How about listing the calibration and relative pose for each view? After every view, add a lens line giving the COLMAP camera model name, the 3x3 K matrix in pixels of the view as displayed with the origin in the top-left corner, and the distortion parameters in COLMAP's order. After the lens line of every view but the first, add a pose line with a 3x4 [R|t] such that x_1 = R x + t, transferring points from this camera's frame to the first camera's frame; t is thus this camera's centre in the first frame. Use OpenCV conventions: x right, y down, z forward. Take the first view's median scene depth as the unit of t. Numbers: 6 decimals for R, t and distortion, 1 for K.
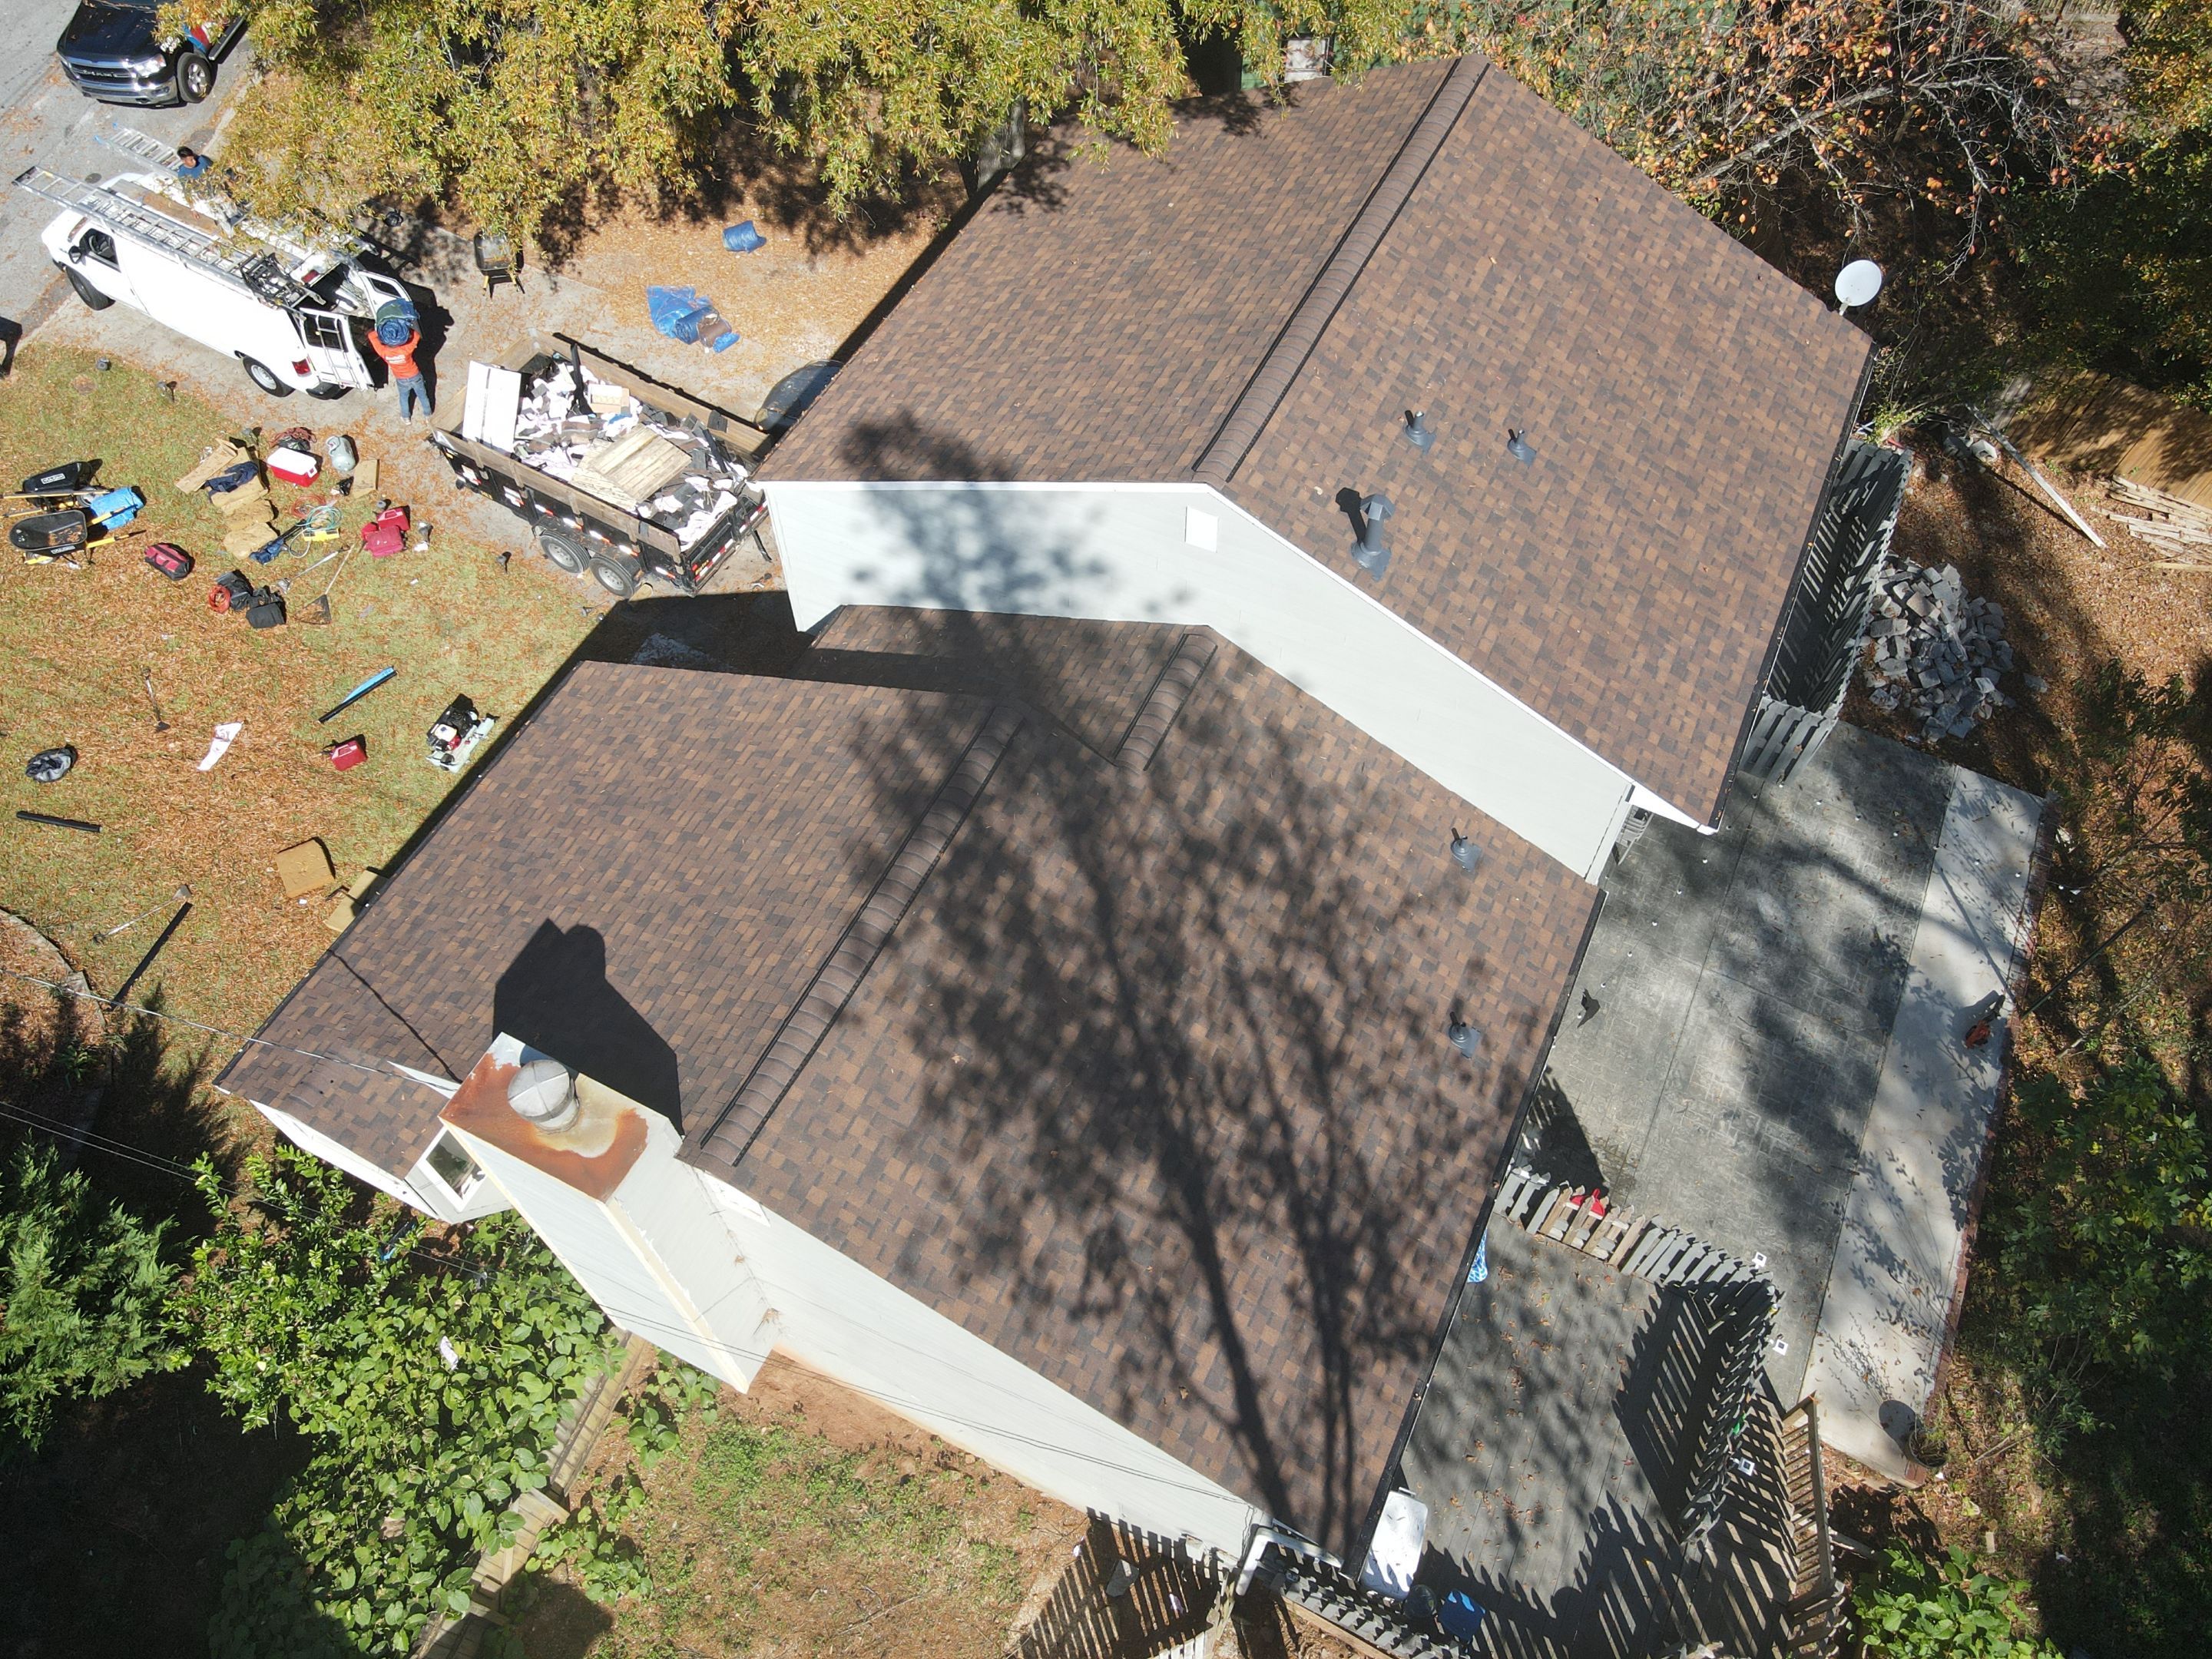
lens RADIAL K [[1605.2, 0, 1090.7], [0, 1605.2, 825.5], [0, 0, 1]] dist [0.001915, 0.008177]
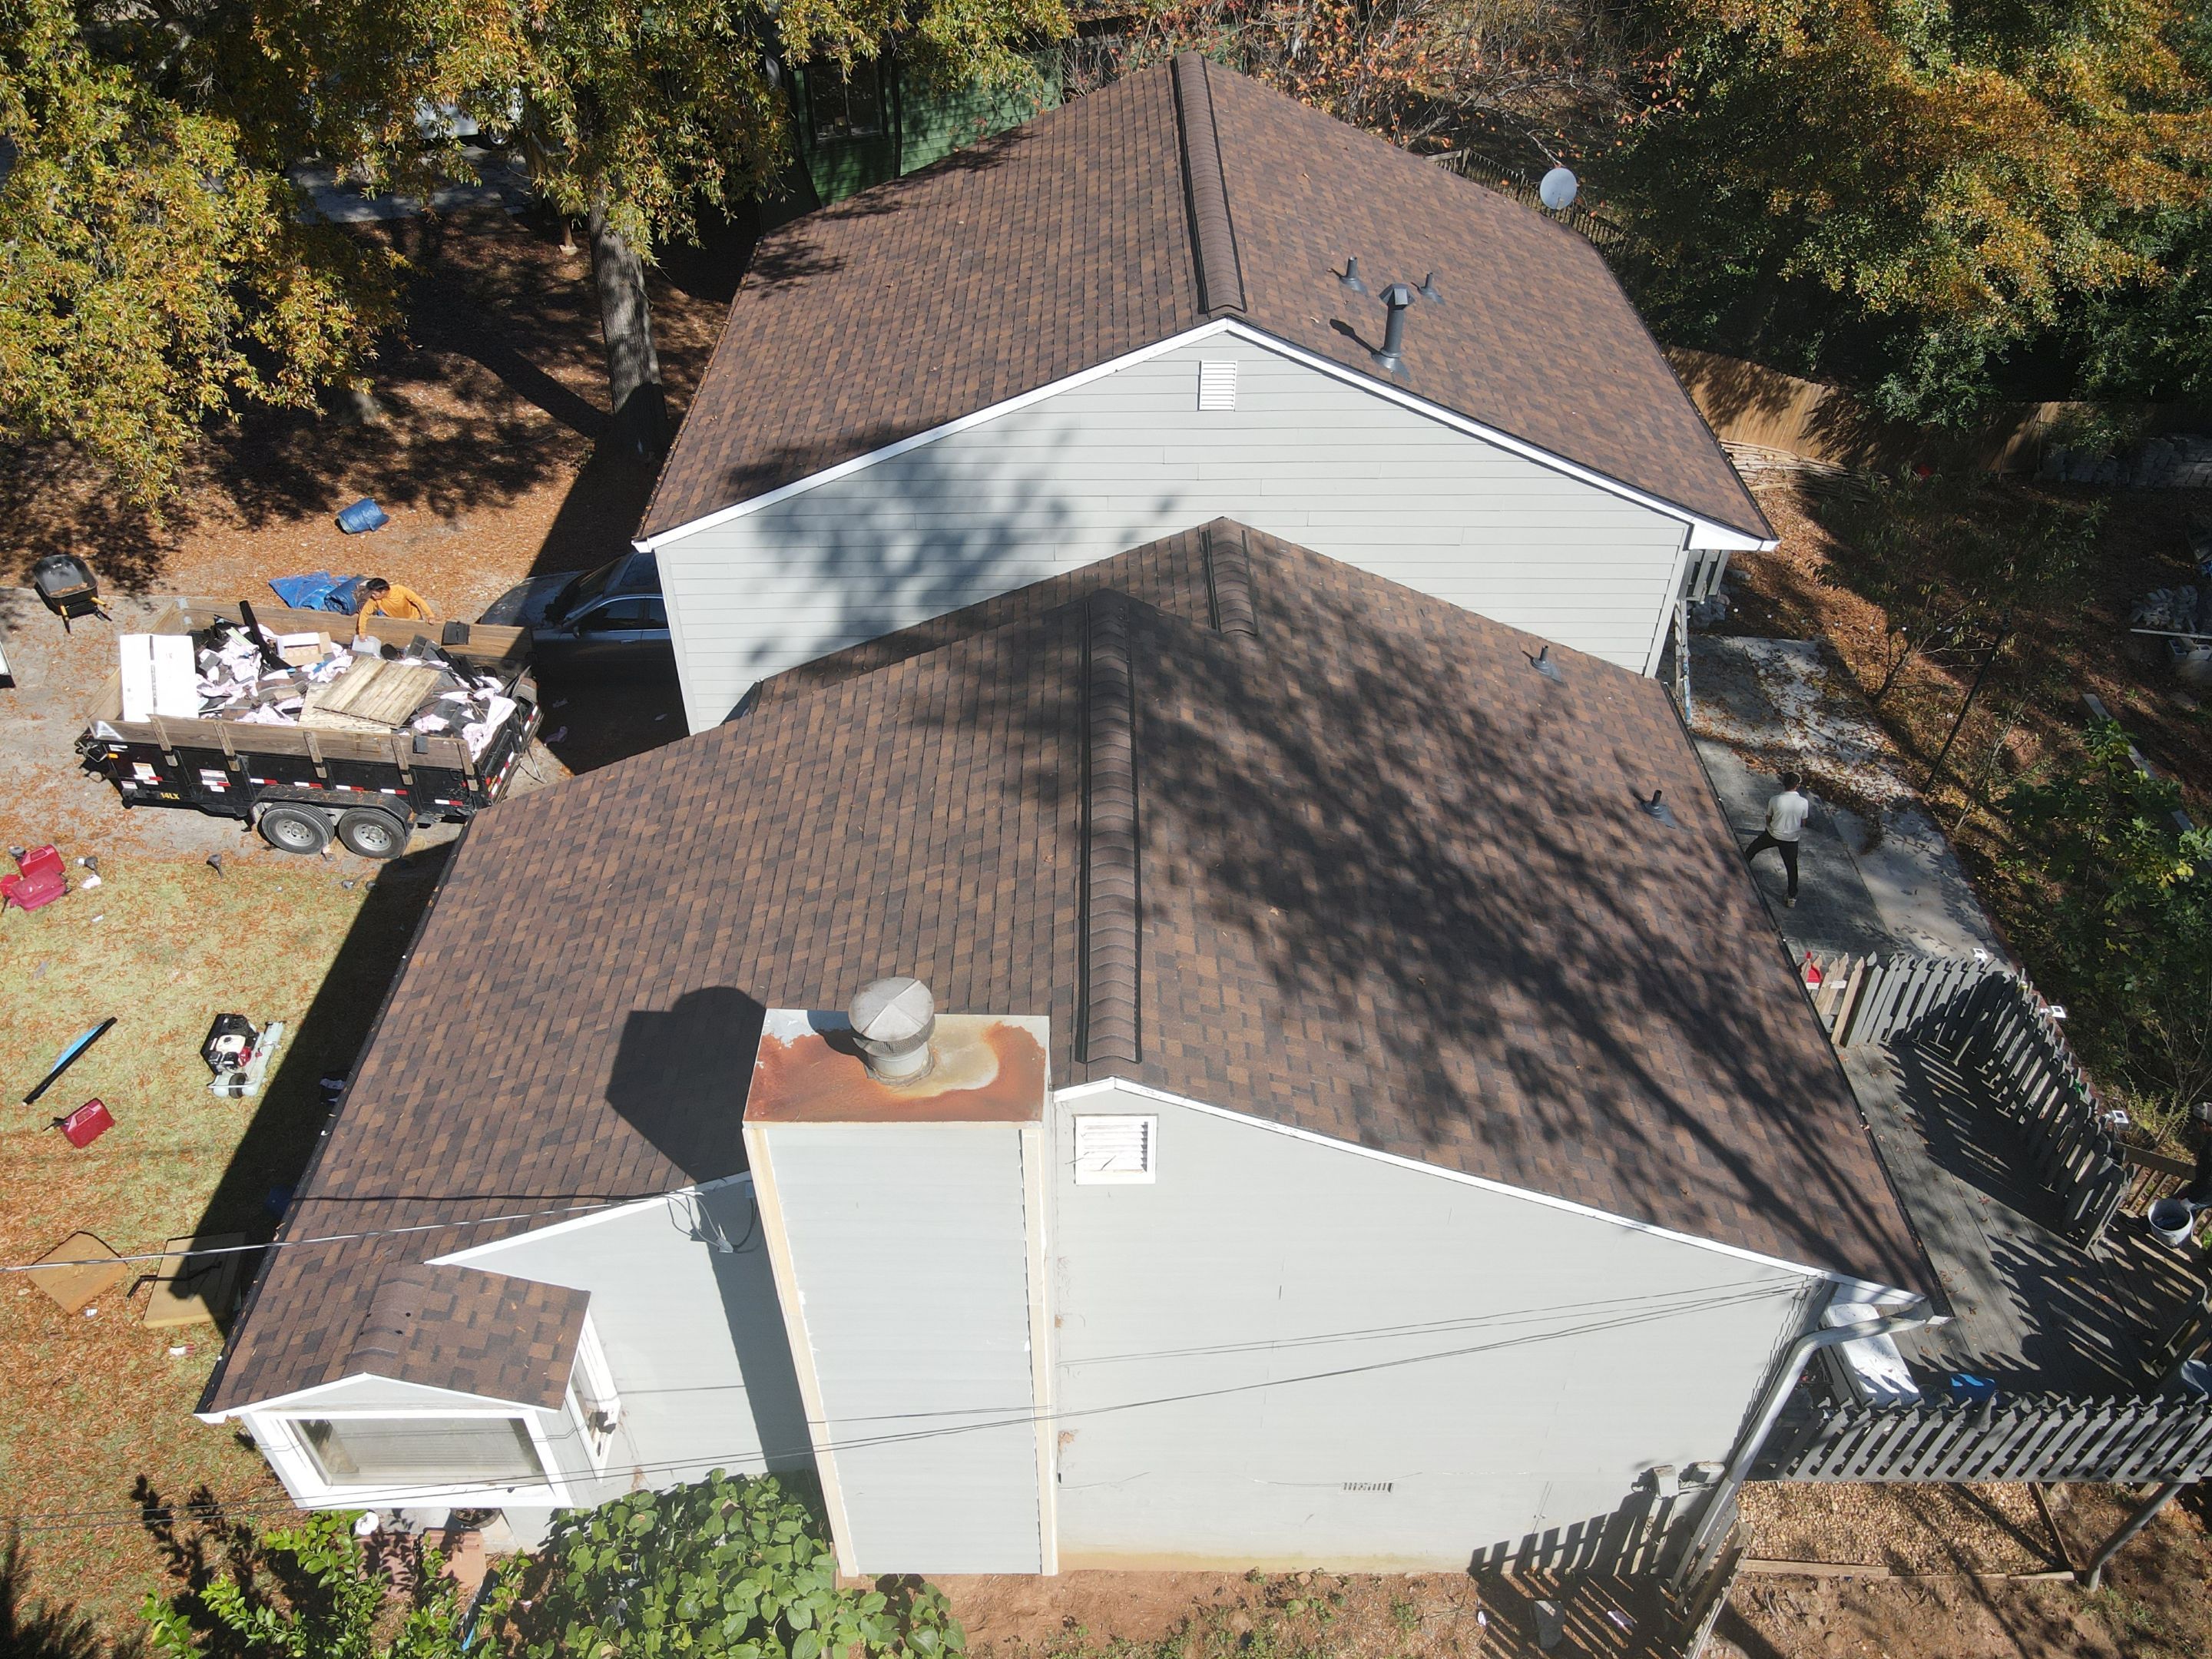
lens RADIAL K [[1605.2, 0, 1113.1], [0, 1605.2, 813.4], [0, 0, 1]] dist [0.001915, 0.008177]
pose [[0.896257, -0.277168, 0.346267, -0.259218], [0.357125, 0.913942, -0.192800, 0.137231], [-0.263030, 0.296459, 0.918111, 0.158819]]
